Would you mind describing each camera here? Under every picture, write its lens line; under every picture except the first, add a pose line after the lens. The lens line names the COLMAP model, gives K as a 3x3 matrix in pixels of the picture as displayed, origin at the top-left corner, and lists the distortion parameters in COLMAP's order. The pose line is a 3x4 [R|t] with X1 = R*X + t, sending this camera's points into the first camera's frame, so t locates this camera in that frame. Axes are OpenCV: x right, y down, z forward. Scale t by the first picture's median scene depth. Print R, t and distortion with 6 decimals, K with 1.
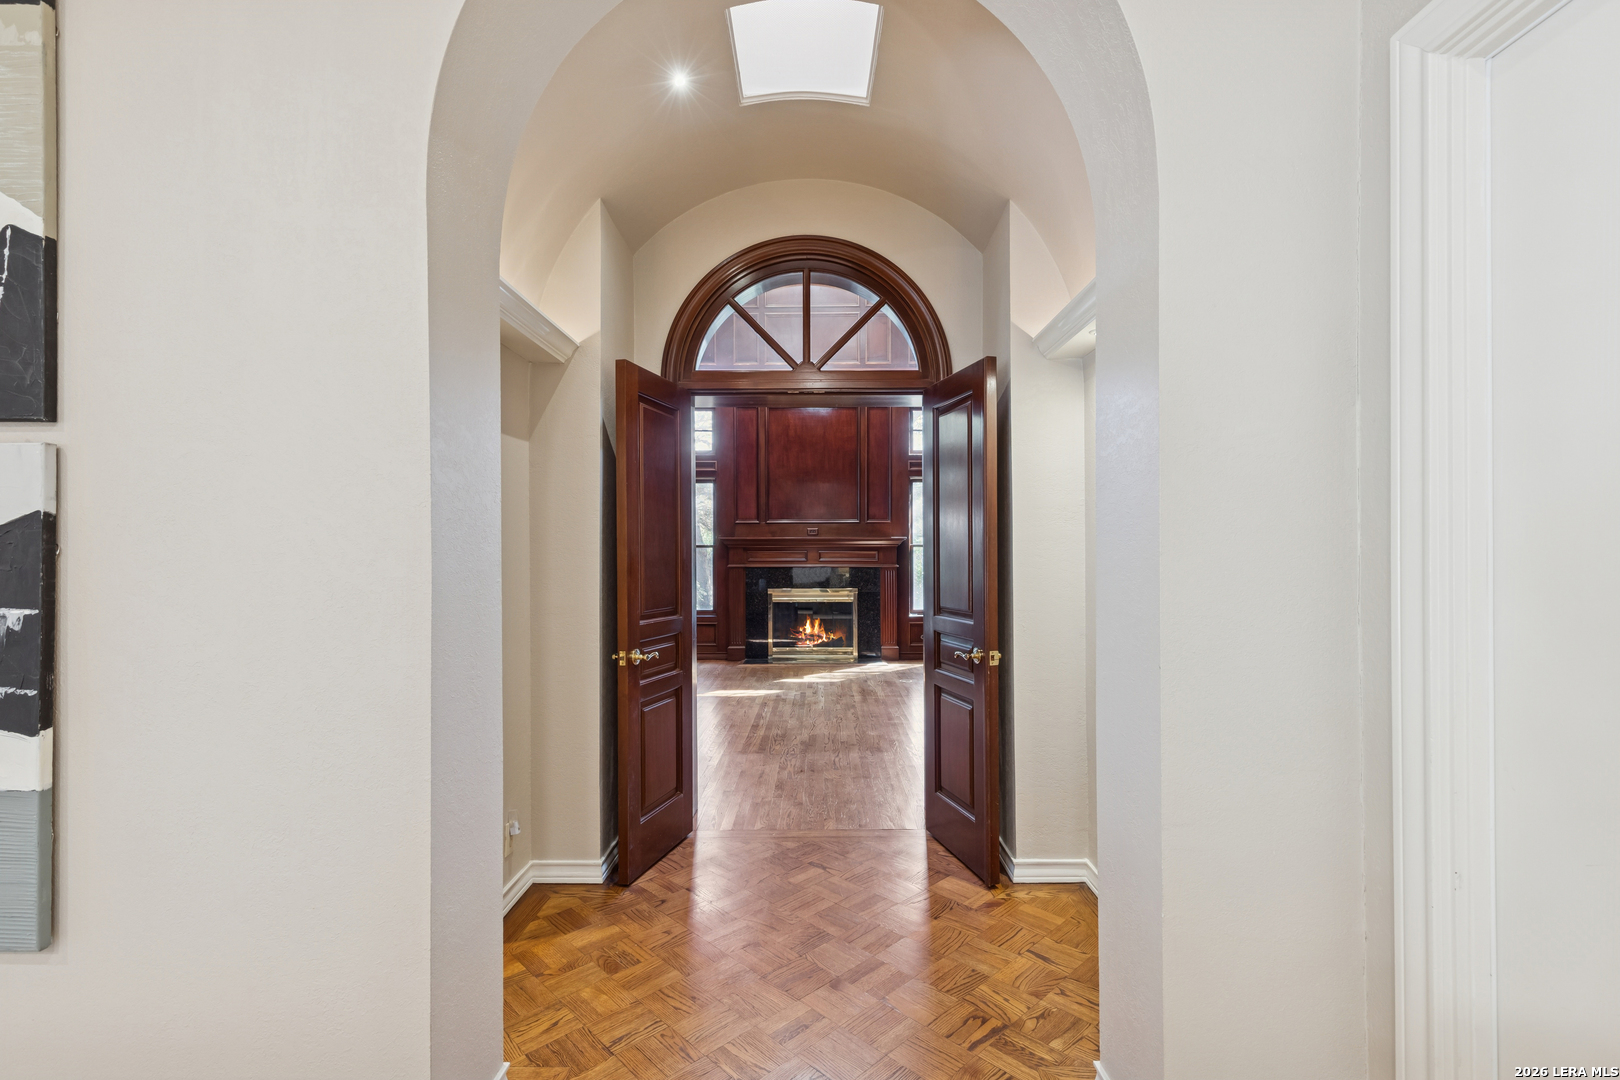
lens RADIAL K [[746.4, 0, 818.6], [0, 746.4, 543.0], [0, 0, 1]] dist [-0.001671, 0.000016]
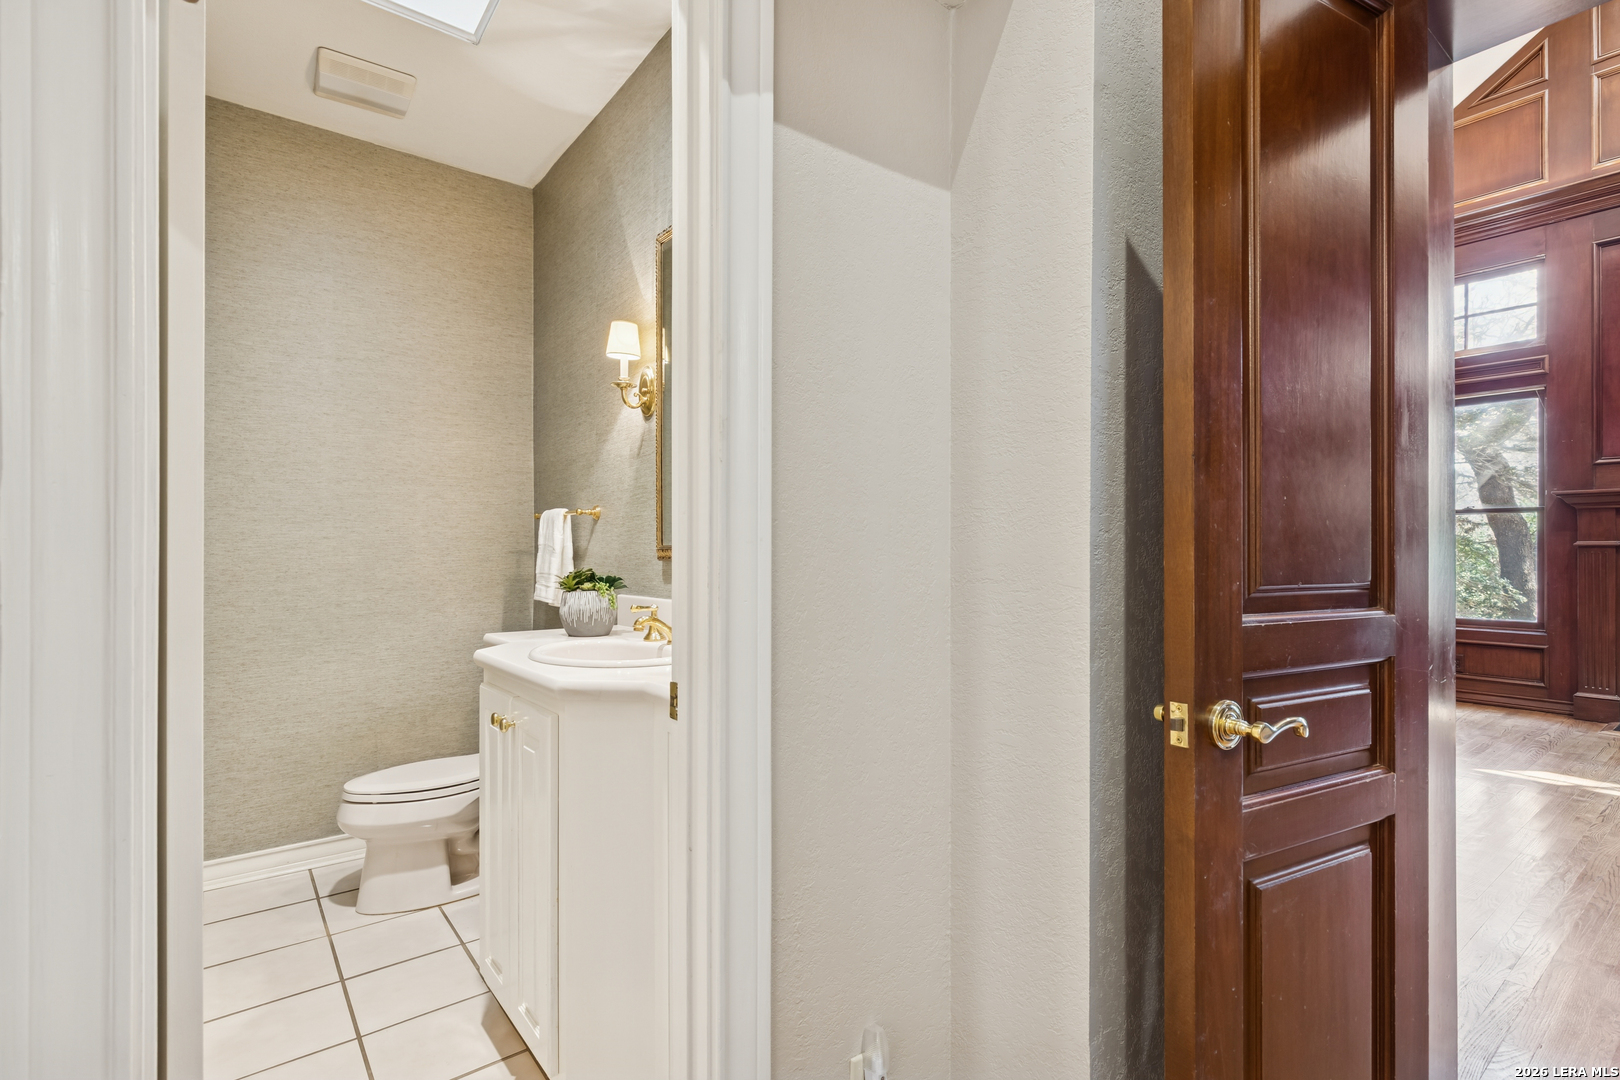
lens RADIAL K [[793.5, 0, 813.0], [0, 793.5, 550.7], [0, 0, 1]] dist [-0.032747, -0.000288]
pose [[0.623285, 0.014312, -0.781864, -0.090281], [0.003805, 0.999765, 0.021334, 0.068575], [0.781985, -0.016272, 0.623084, 0.639767]]
